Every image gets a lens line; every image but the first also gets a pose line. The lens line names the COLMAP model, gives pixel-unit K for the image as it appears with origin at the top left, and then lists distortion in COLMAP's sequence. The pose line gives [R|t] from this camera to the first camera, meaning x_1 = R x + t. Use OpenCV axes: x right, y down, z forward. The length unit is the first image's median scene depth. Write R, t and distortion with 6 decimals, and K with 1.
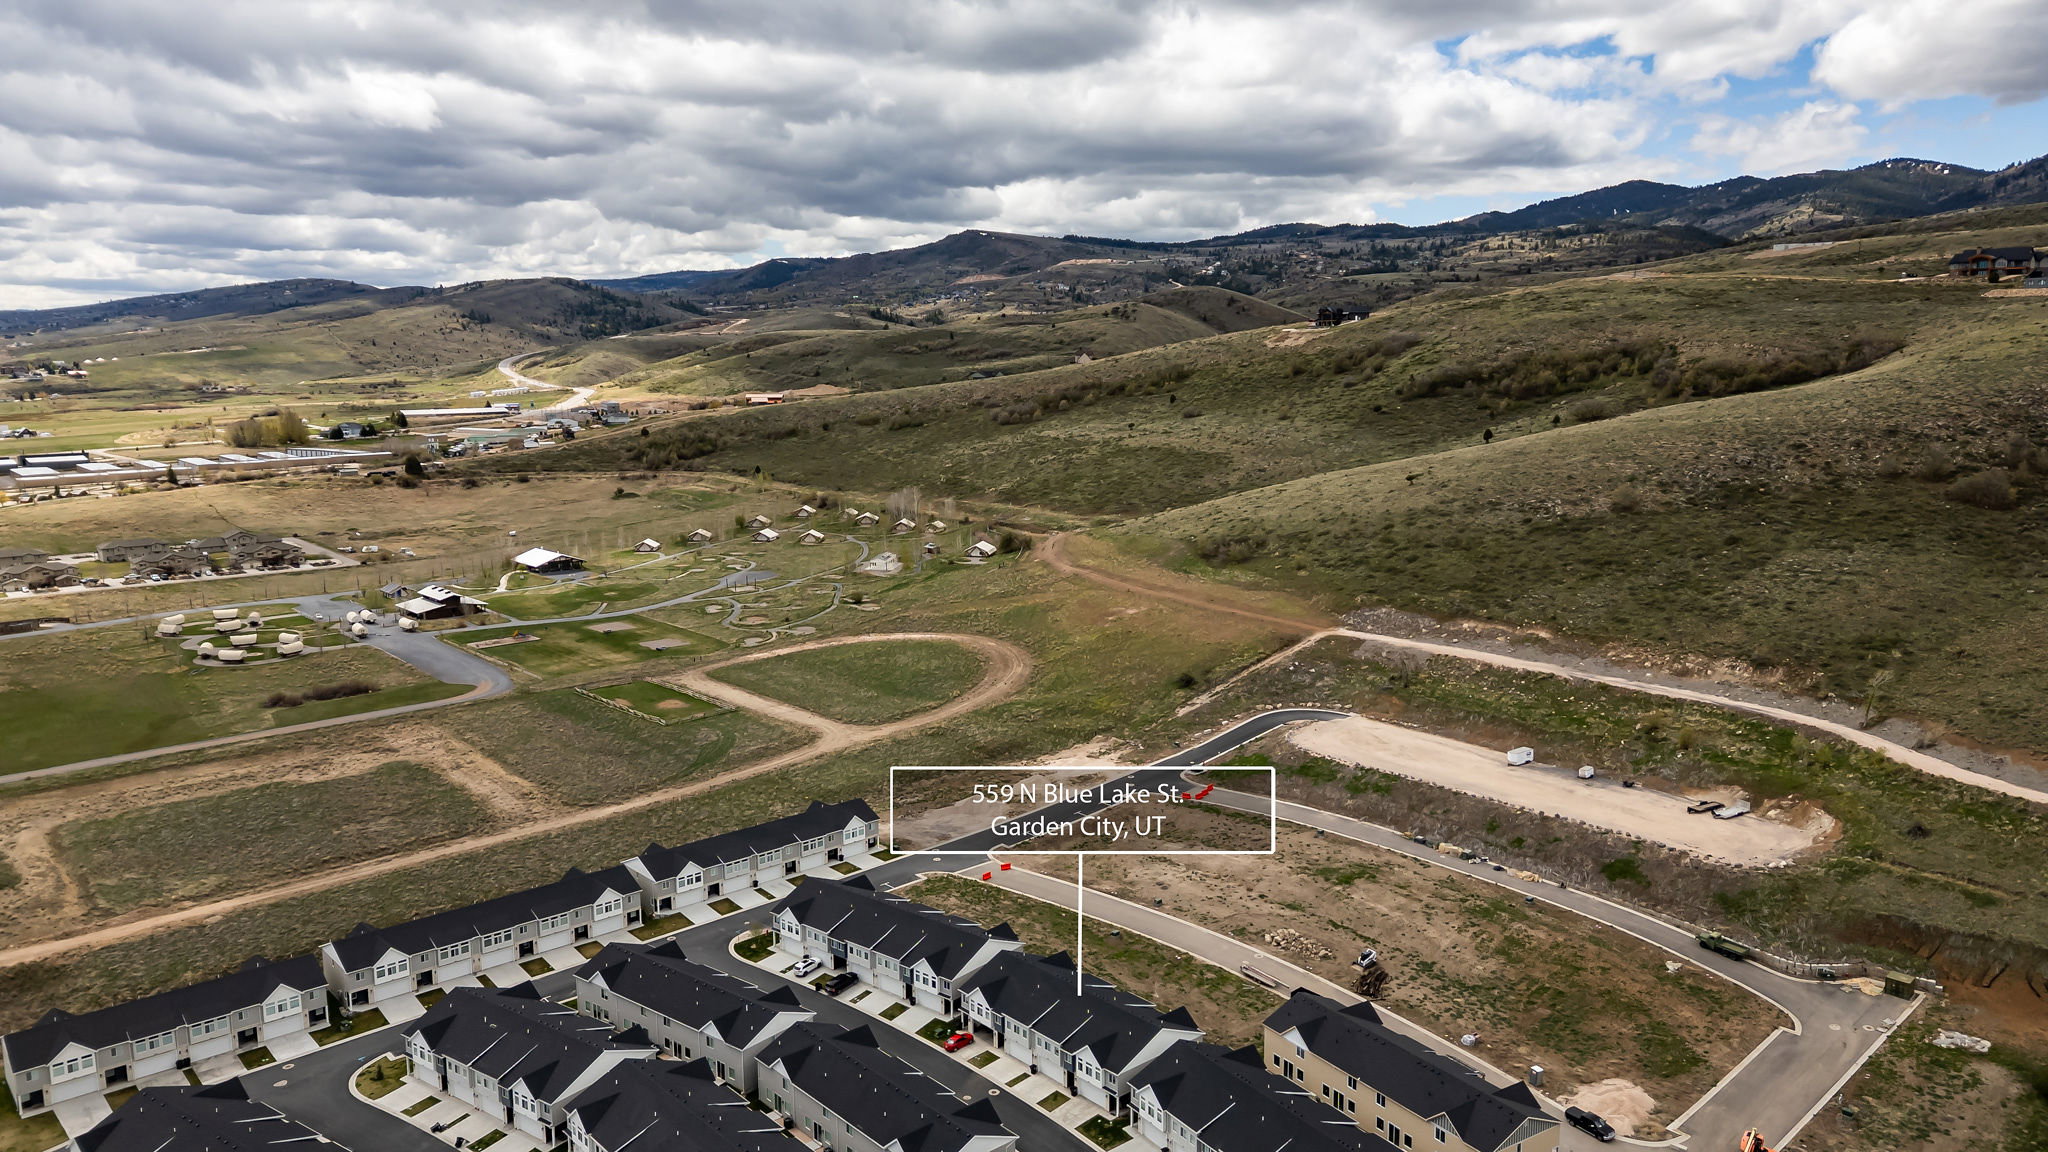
lens RADIAL K [[1393.1, 0, 1030.0], [0, 1393.1, 655.2], [0, 0, 1]] dist [0.095144, 0.000415]
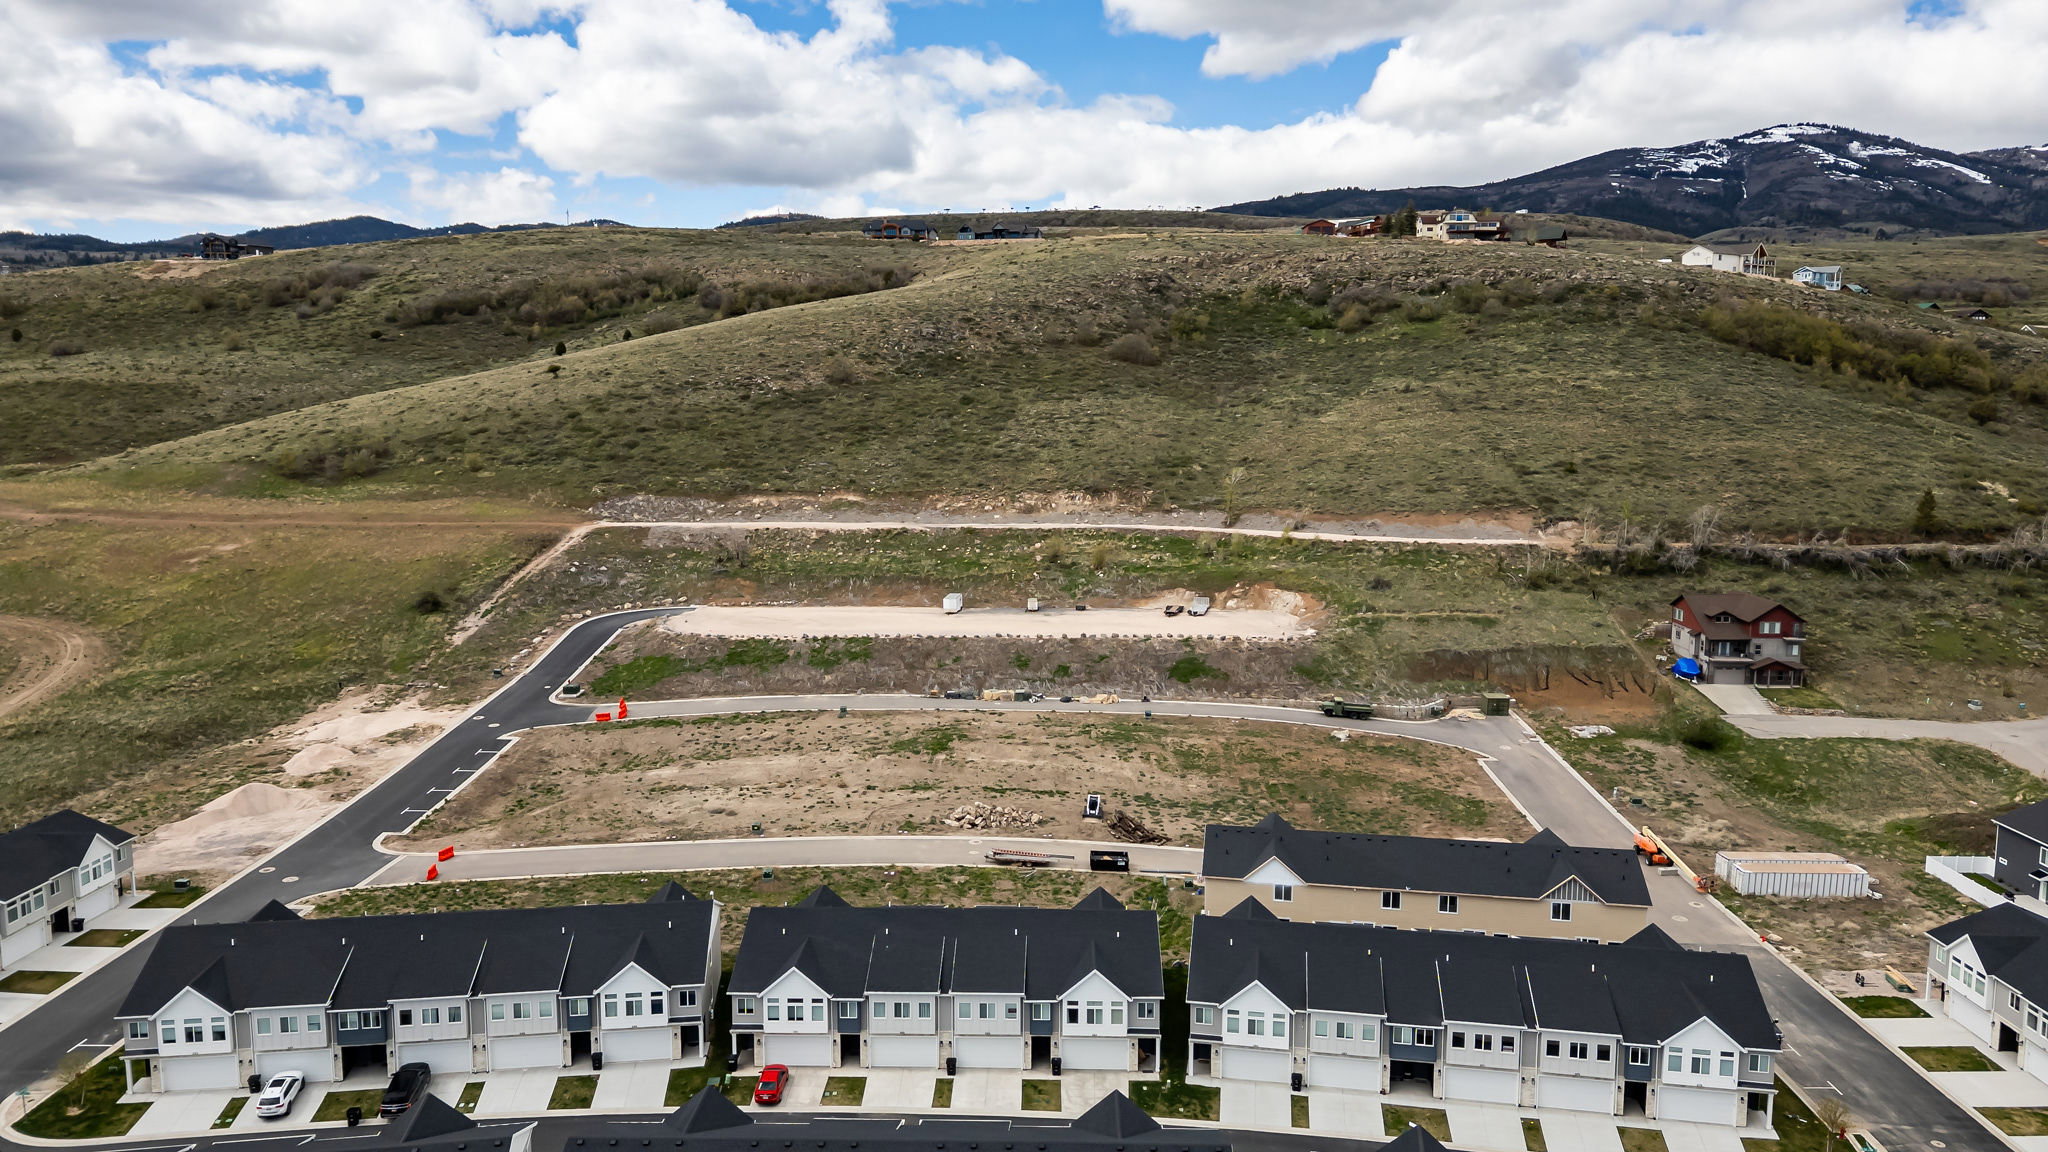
lens RADIAL K [[1429.6, 0, 1024.0], [0, 1429.6, 576.0], [0, 0, 1]] dist [0.080446, -0.072980]
pose [[0.686632, -0.090811, 0.721311, -0.211520], [0.152545, 0.988077, -0.020816, 0.069113], [-0.710821, 0.124325, 0.692298, 0.323357]]
